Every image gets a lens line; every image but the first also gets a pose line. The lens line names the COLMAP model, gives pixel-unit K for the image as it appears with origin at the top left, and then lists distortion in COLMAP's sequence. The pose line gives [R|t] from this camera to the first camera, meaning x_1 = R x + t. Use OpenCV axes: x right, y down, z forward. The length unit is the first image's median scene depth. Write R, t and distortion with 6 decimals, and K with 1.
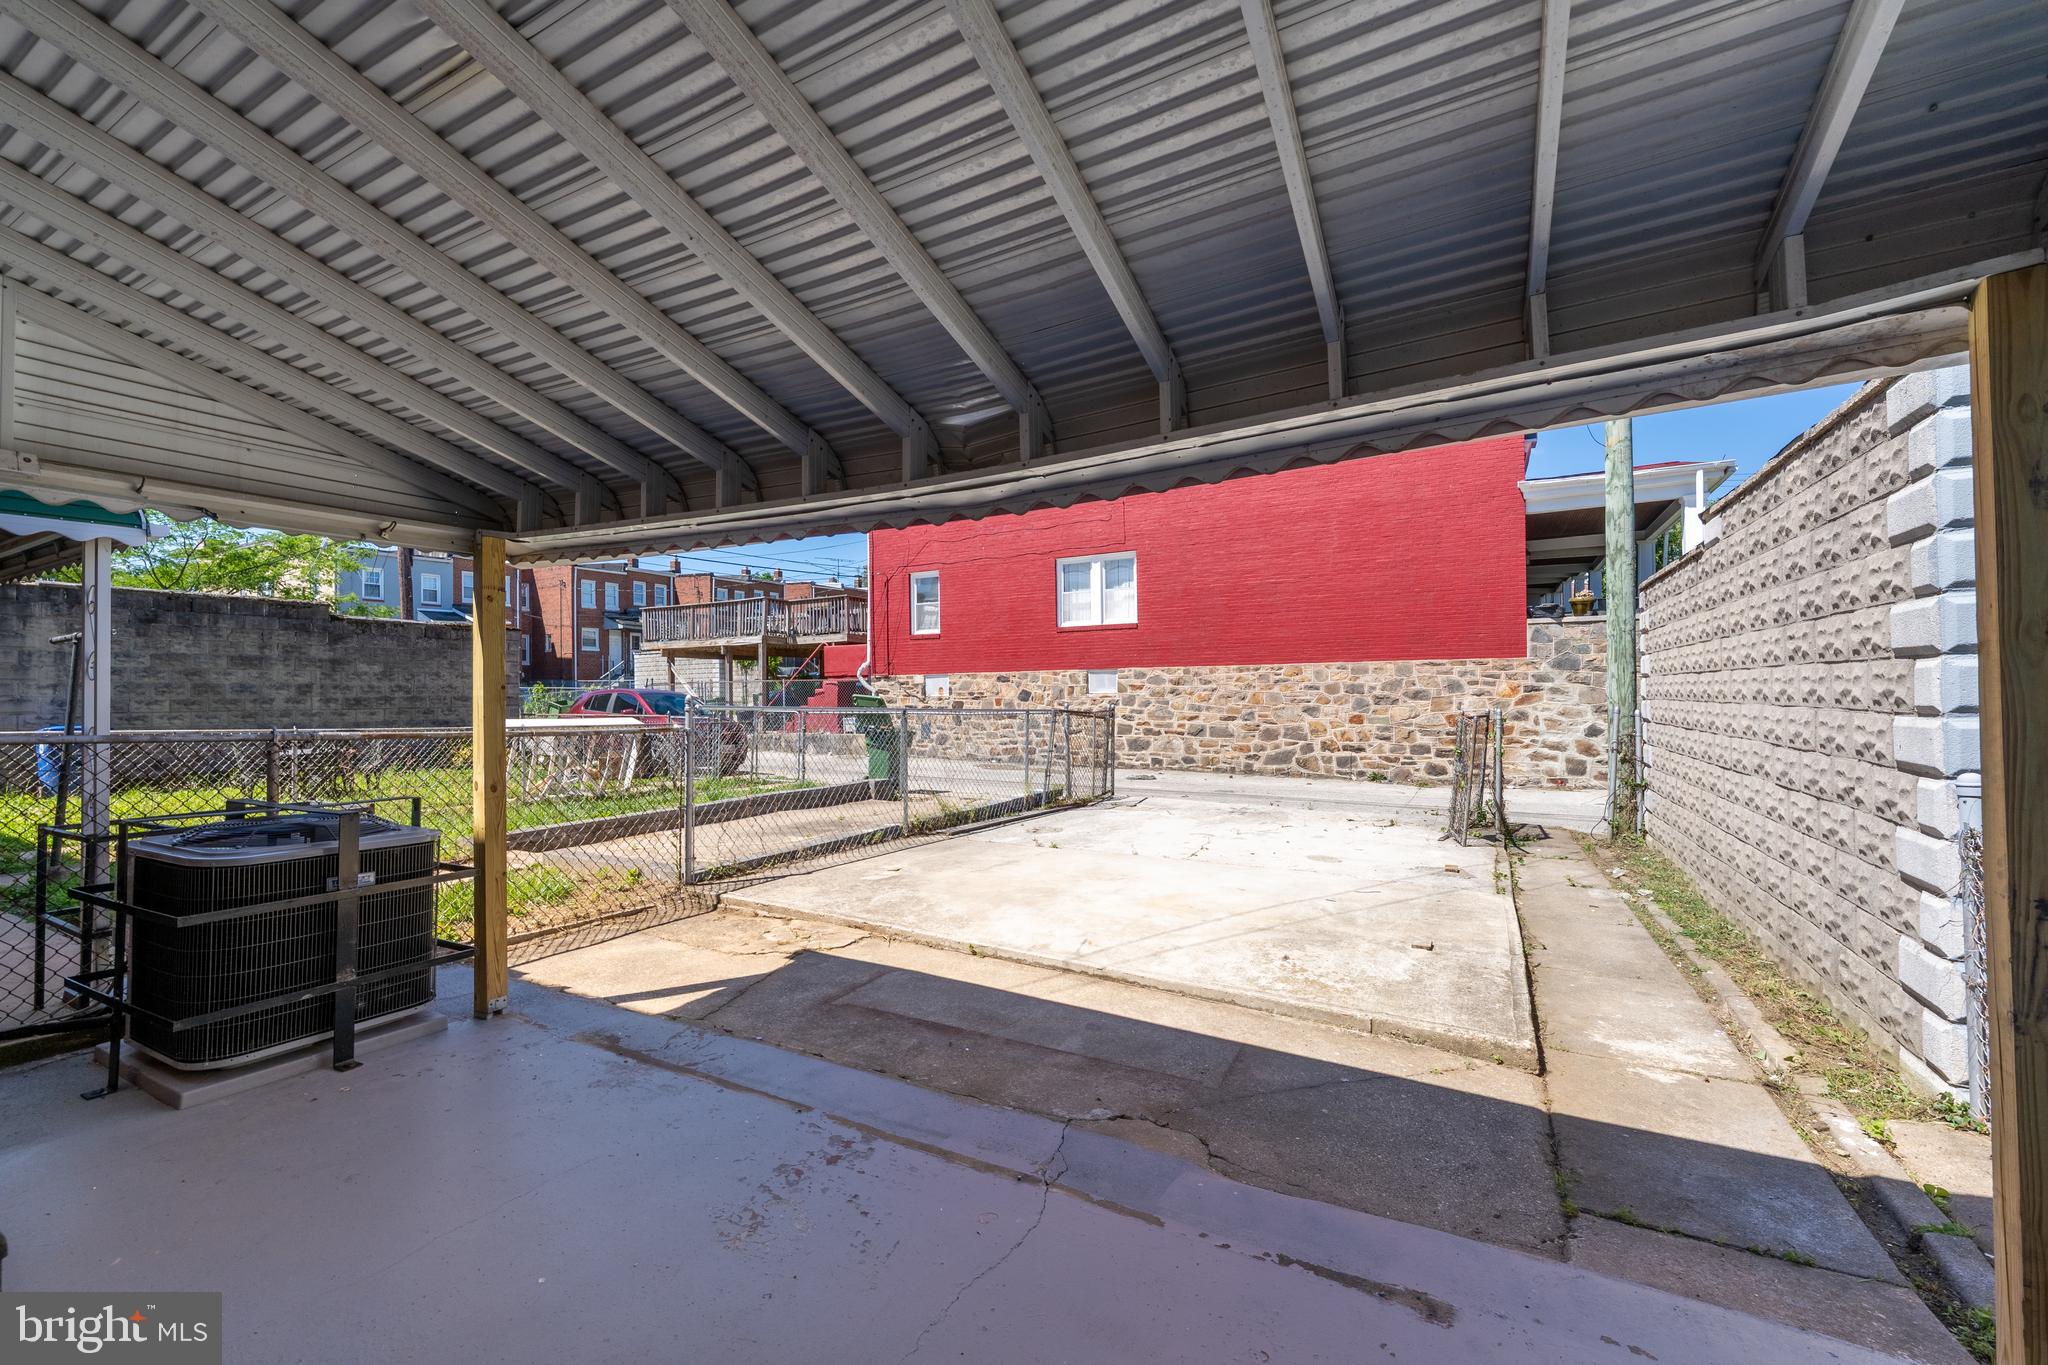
lens RADIAL K [[840.7, 0, 1015.4], [0, 840.7, 685.9], [0, 0, 1]] dist [0.000984, -0.000604]
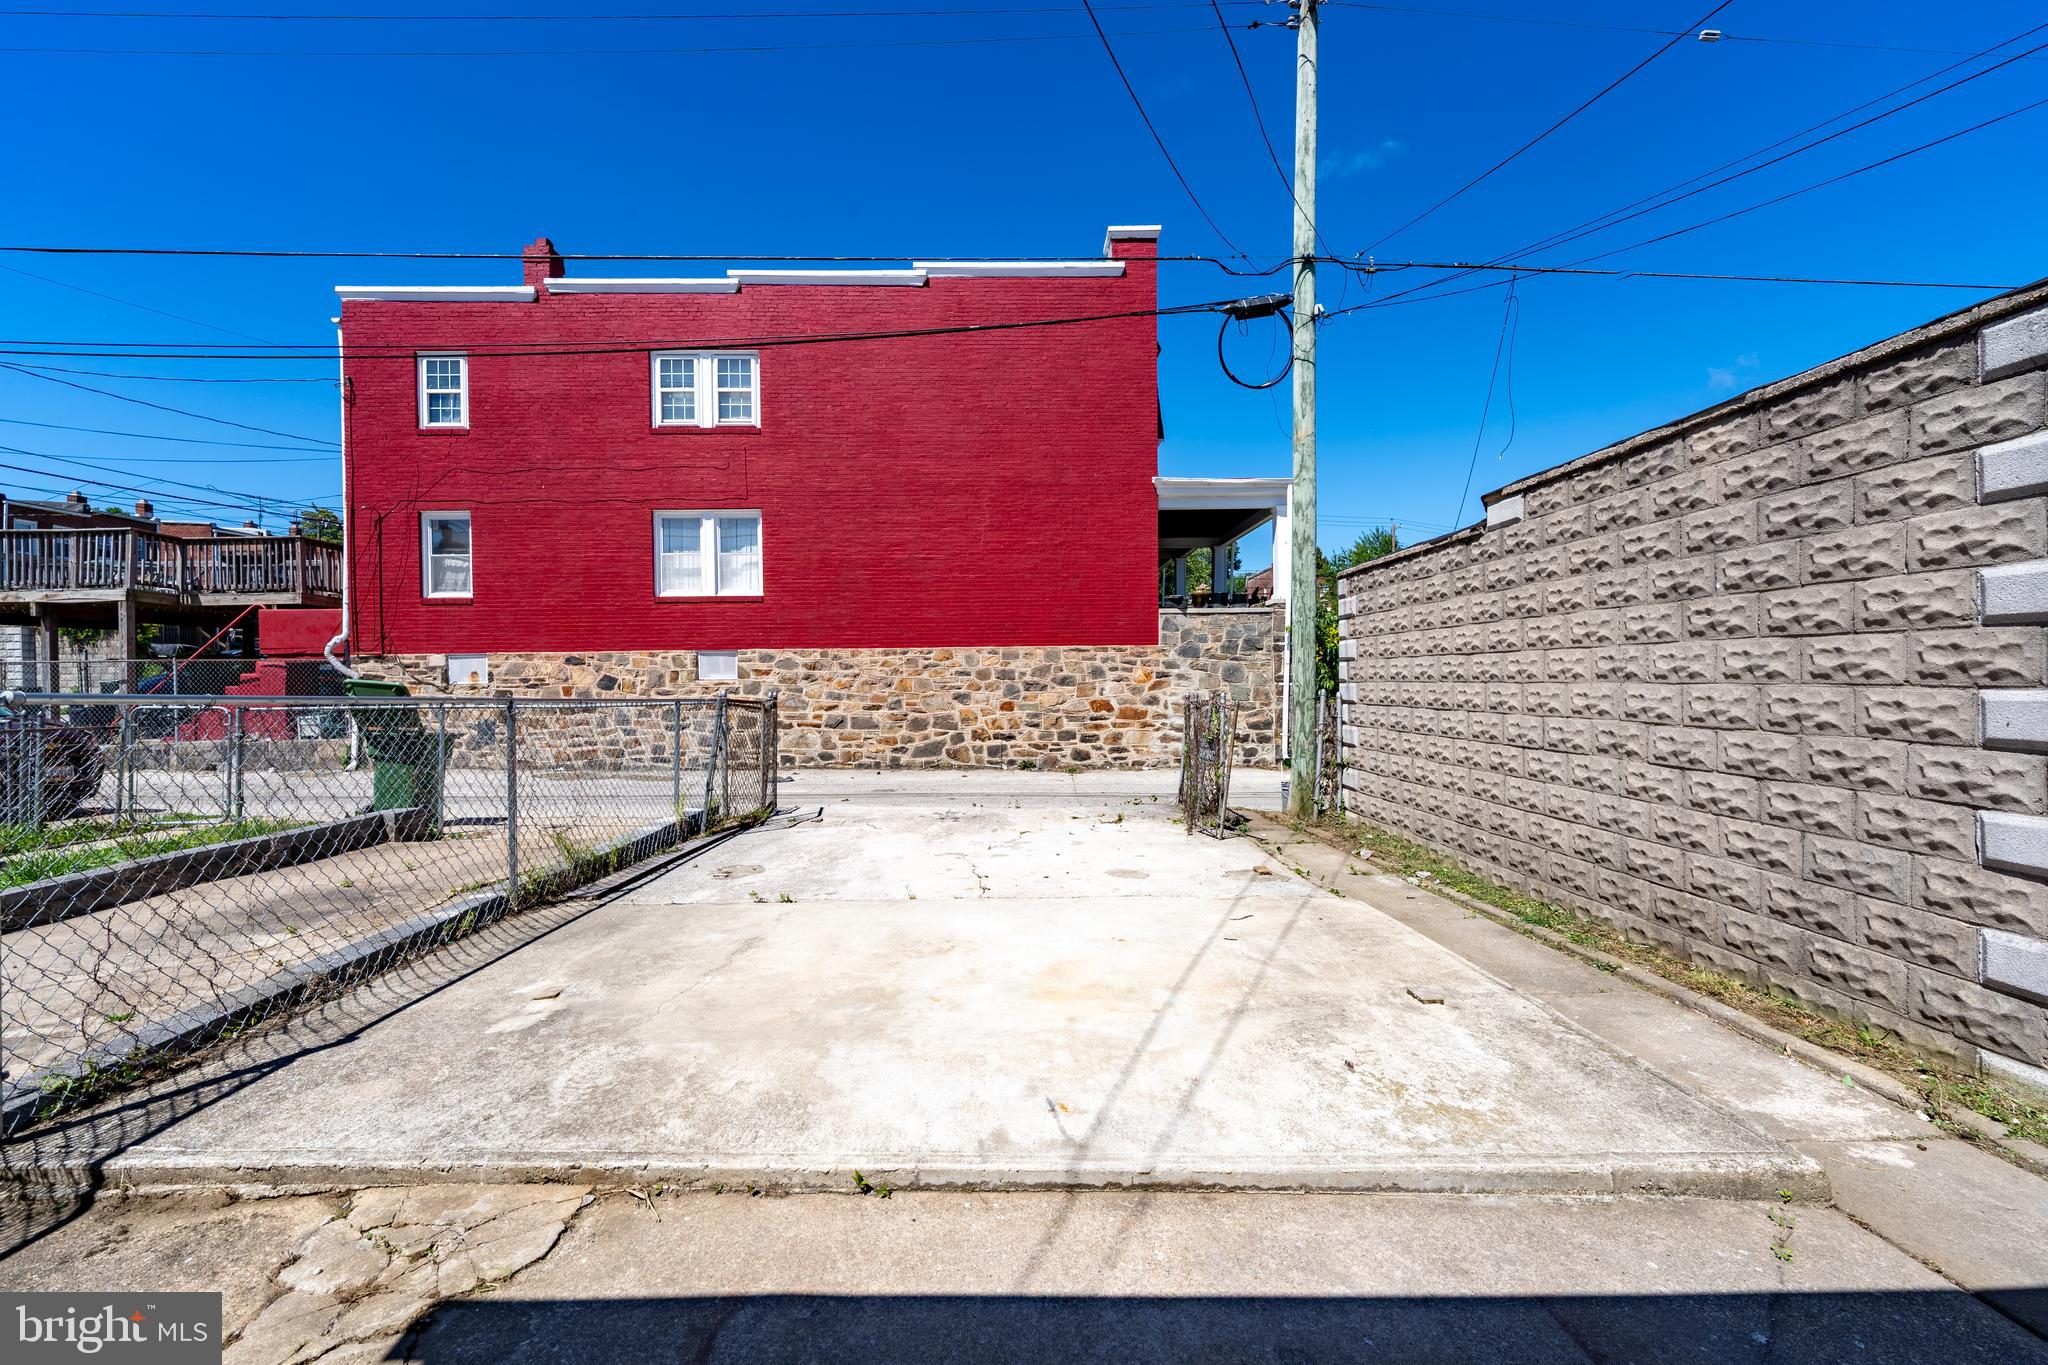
lens RADIAL K [[840.7, 0, 1031.2], [0, 840.7, 690.2], [0, 0, 1]] dist [0.000984, -0.000604]
pose [[0.857684, -0.005191, 0.514151, -0.069479], [-0.003817, 0.999857, 0.016461, 0.005663], [-0.514163, -0.016081, 0.857542, 0.170477]]
